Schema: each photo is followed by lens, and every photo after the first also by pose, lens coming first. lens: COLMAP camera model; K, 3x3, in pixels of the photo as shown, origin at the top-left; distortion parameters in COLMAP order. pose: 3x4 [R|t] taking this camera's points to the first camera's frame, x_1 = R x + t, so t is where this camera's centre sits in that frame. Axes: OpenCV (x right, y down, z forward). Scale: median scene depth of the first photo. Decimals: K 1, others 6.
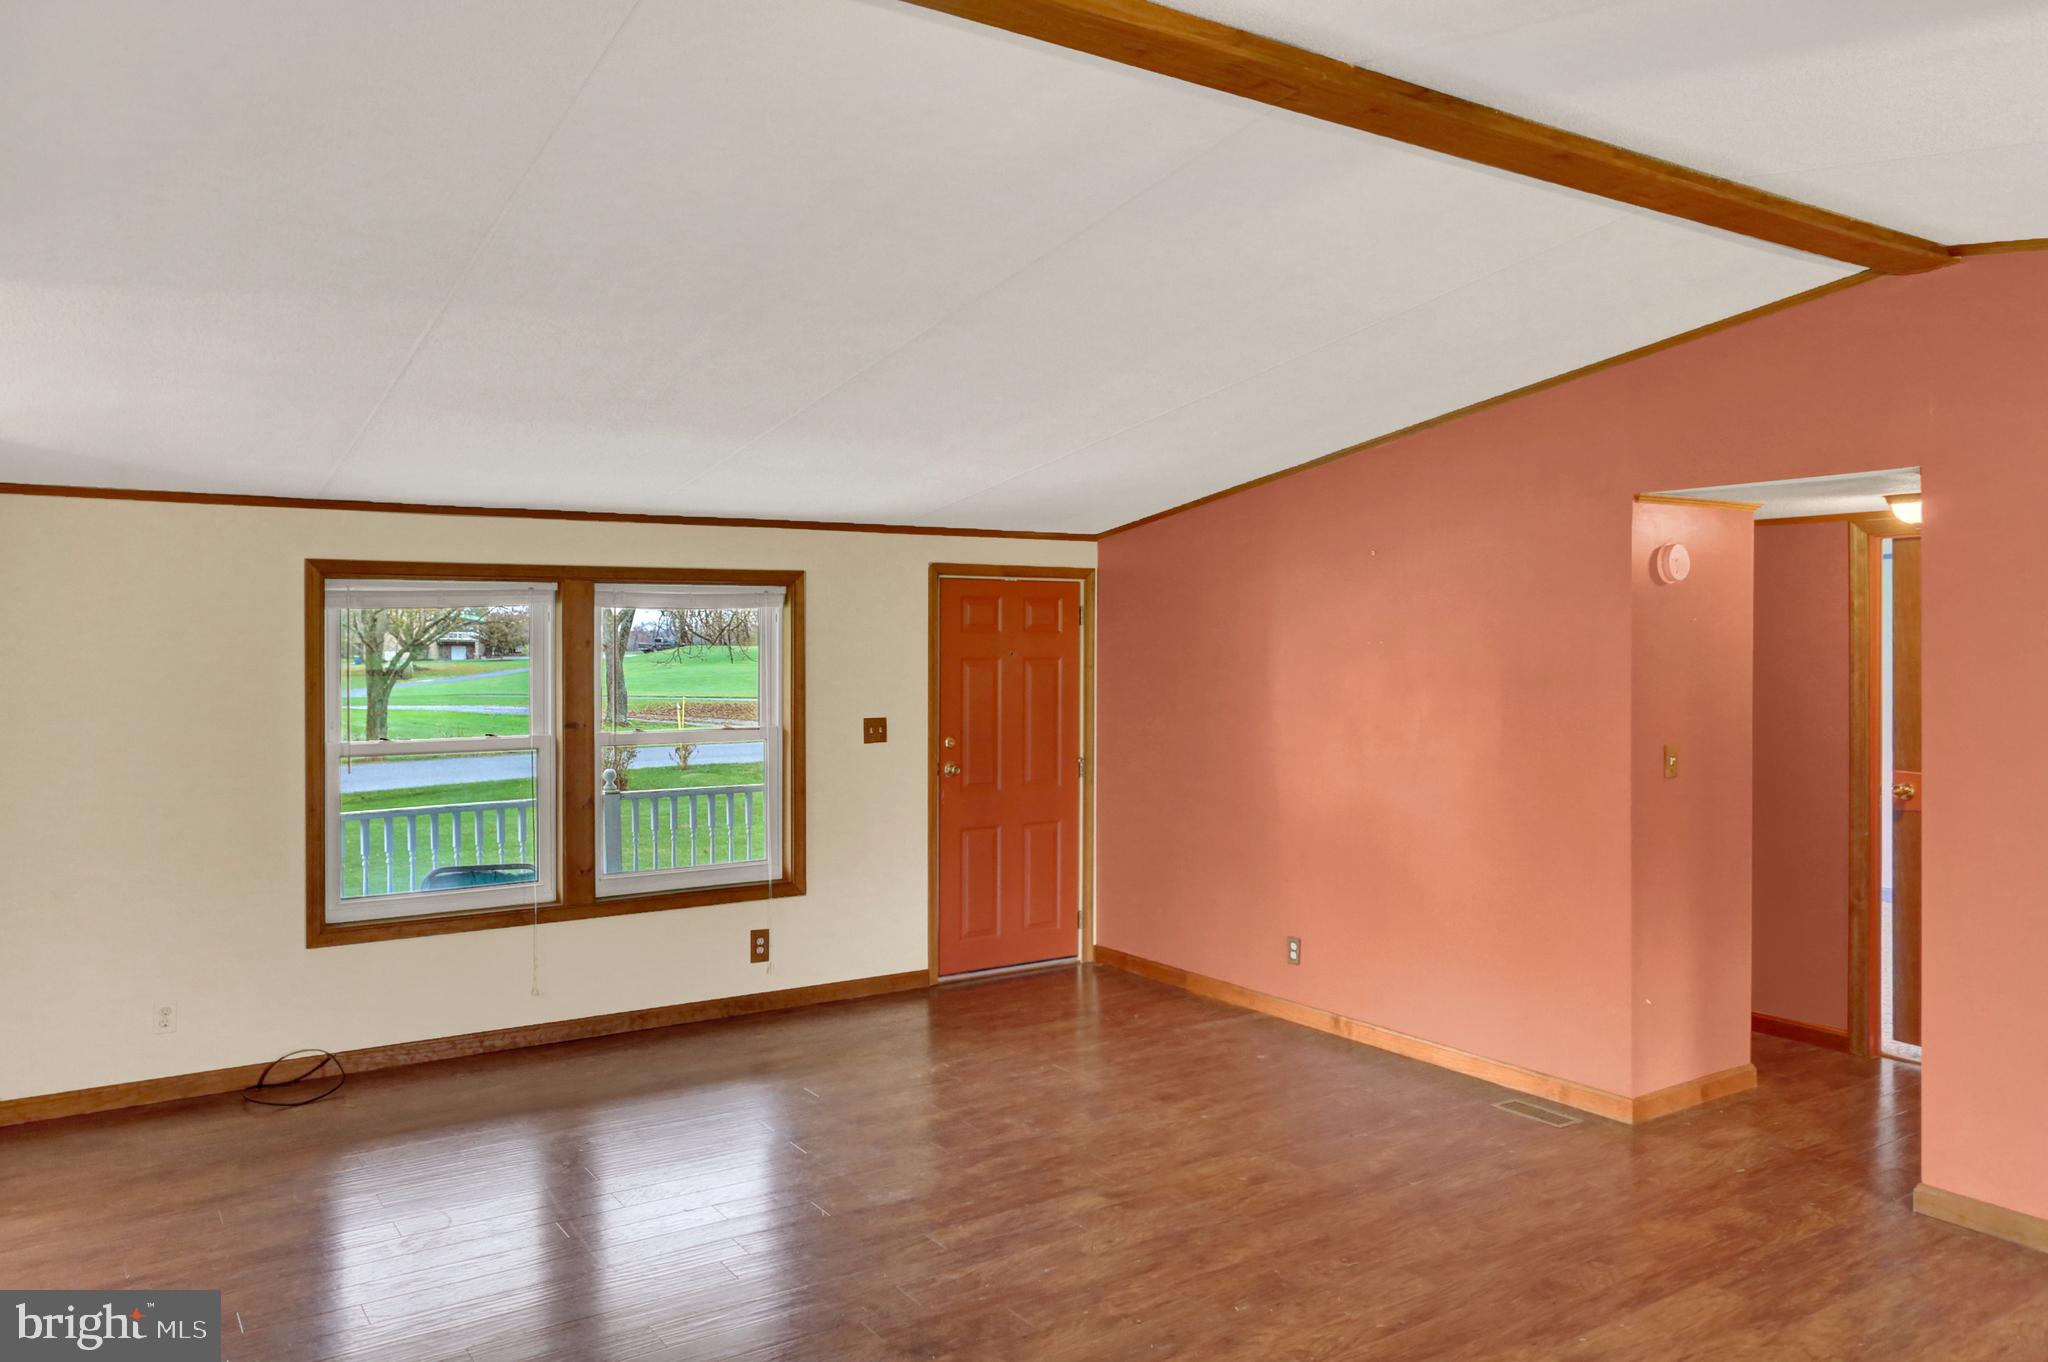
lens RADIAL K [[1499.8, 0, 1104.2], [0, 1499.8, 634.5], [0, 0, 1]] dist [0.004213, -0.060735]
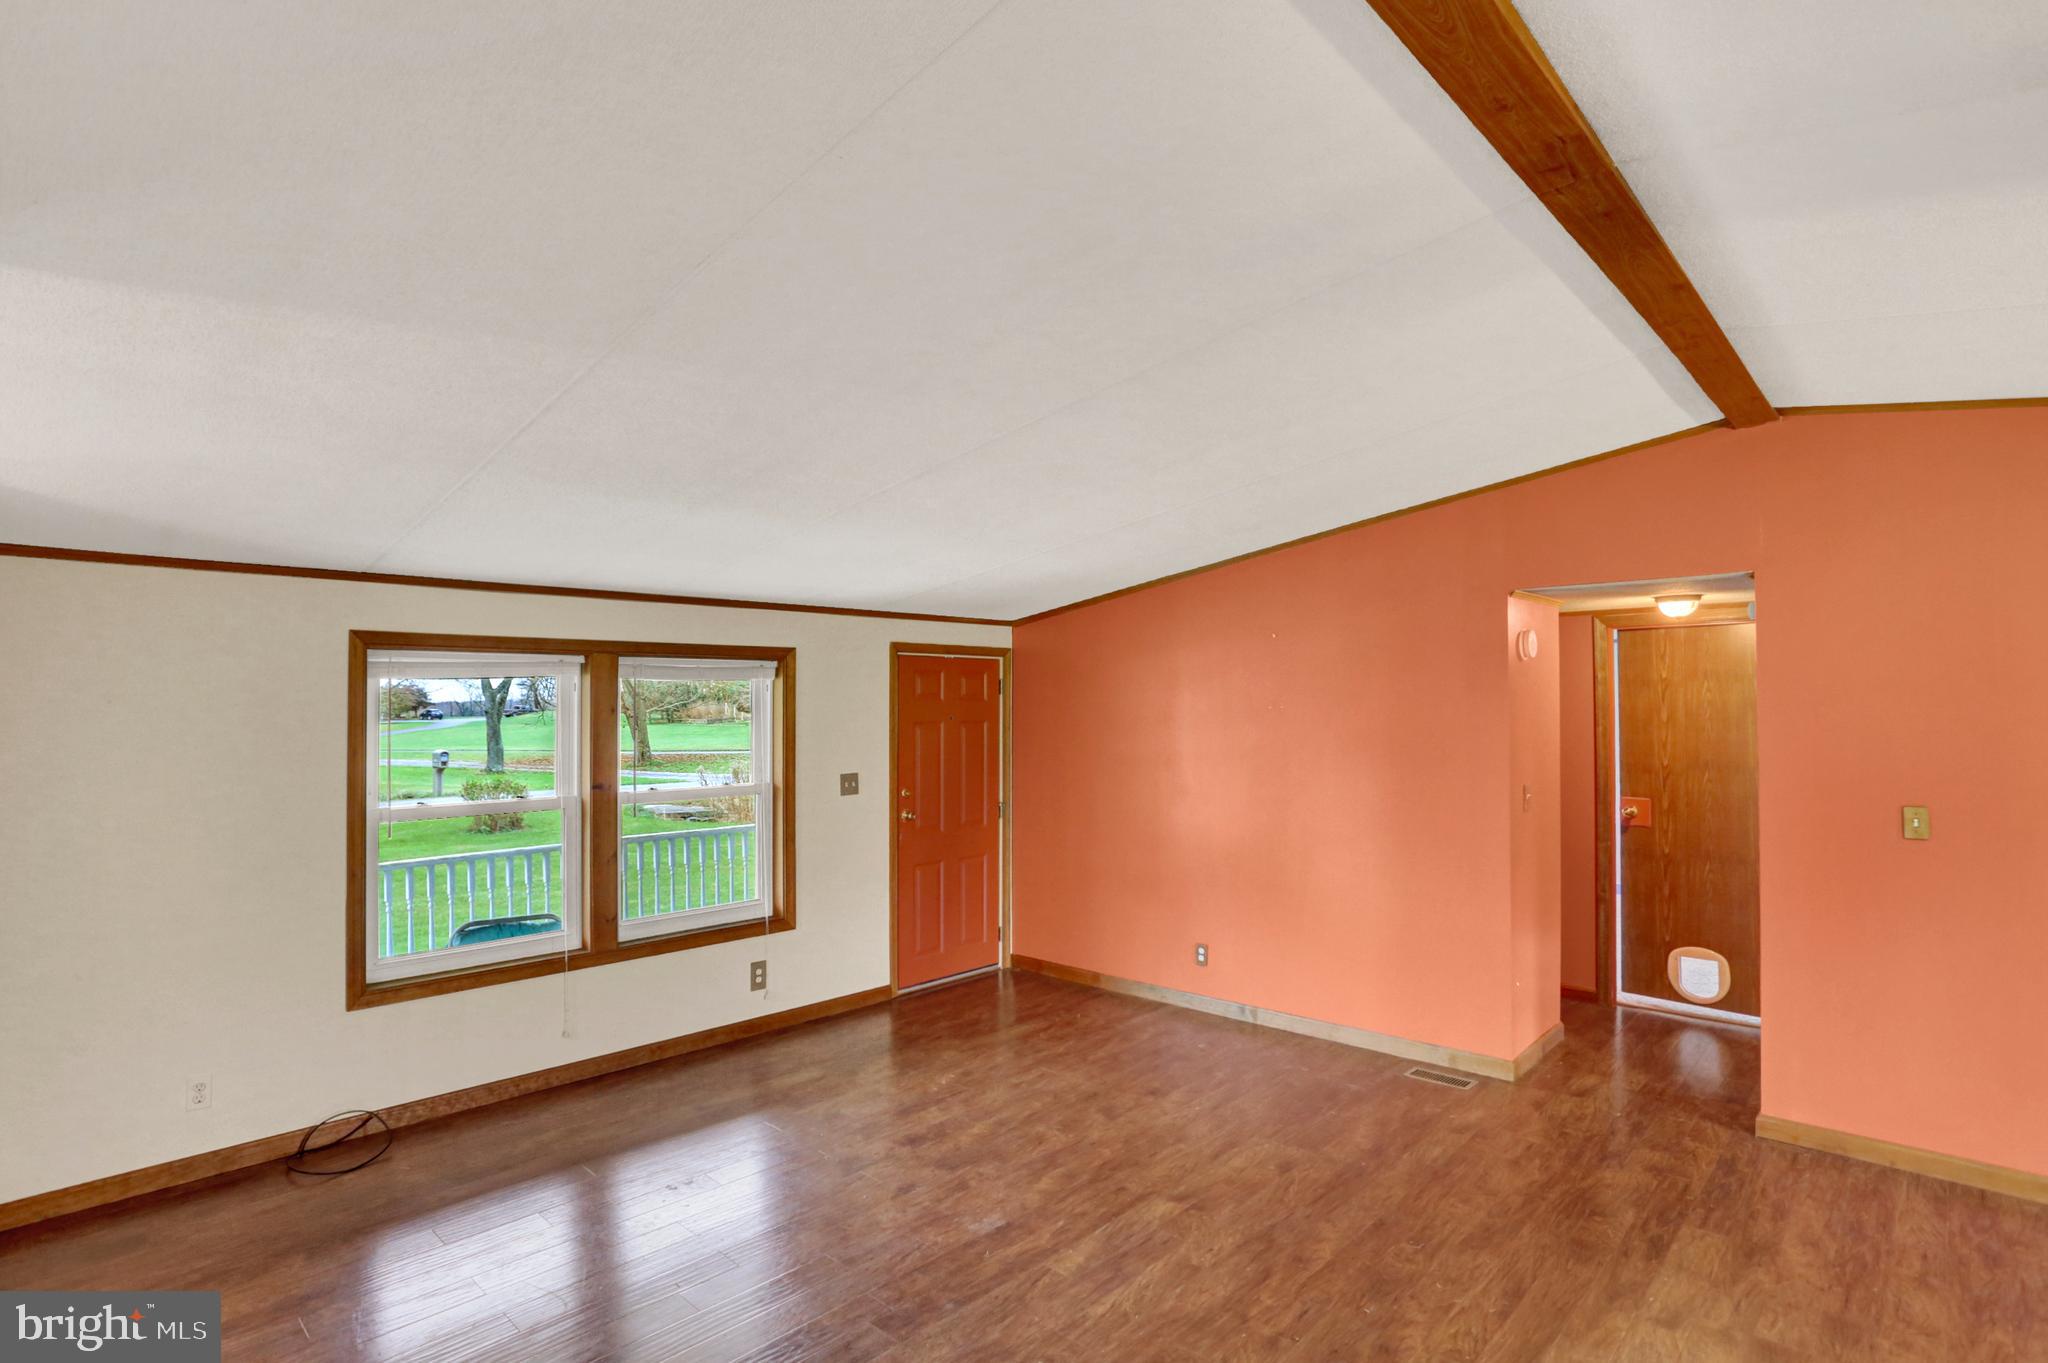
lens RADIAL K [[1031.2, 0, 1056.2], [0, 1031.2, 675.1], [0, 0, 1]] dist [-0.048325, 0.000567]
pose [[0.976730, 0.000943, 0.214471, -0.187983], [0.004961, 0.999623, -0.026987, 0.001351], [-0.214416, 0.027423, 0.976357, 0.199915]]
